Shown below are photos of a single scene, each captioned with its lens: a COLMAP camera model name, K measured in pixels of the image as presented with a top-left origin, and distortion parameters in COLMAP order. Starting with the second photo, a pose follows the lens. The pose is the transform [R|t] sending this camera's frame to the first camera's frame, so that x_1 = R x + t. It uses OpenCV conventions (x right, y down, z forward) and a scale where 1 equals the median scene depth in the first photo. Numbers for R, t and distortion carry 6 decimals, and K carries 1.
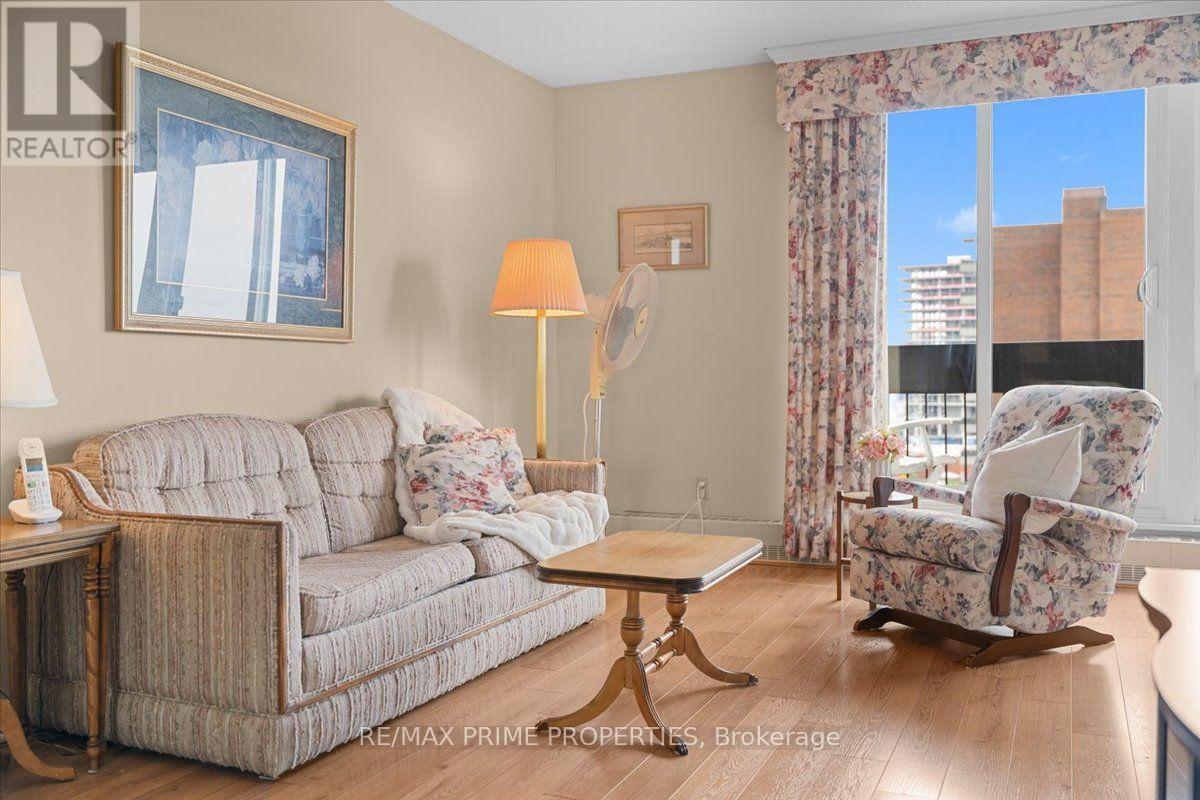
lens RADIAL K [[1108.5, 0, 560.7], [0, 1108.5, 408.2], [0, 0, 1]] dist [0.000088, 0.000000]
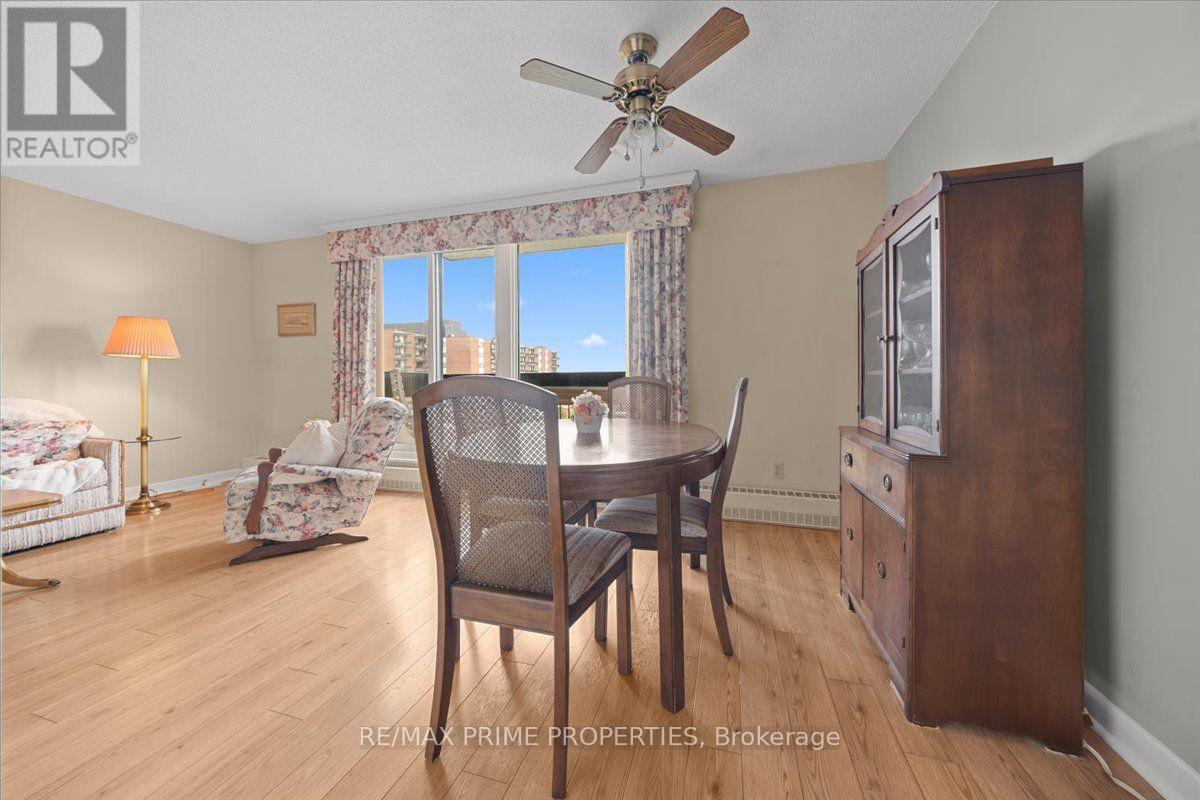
lens RADIAL K [[438.2, 0, 600.0], [0, 438.2, 379.2], [0, 0, 1]] dist [-0.001131, -0.000515]
pose [[0.993747, 0.006328, 0.111472, 0.621896], [-0.002056, 0.999261, -0.038395, -0.020430], [-0.111632, 0.037926, 0.993026, 0.185168]]
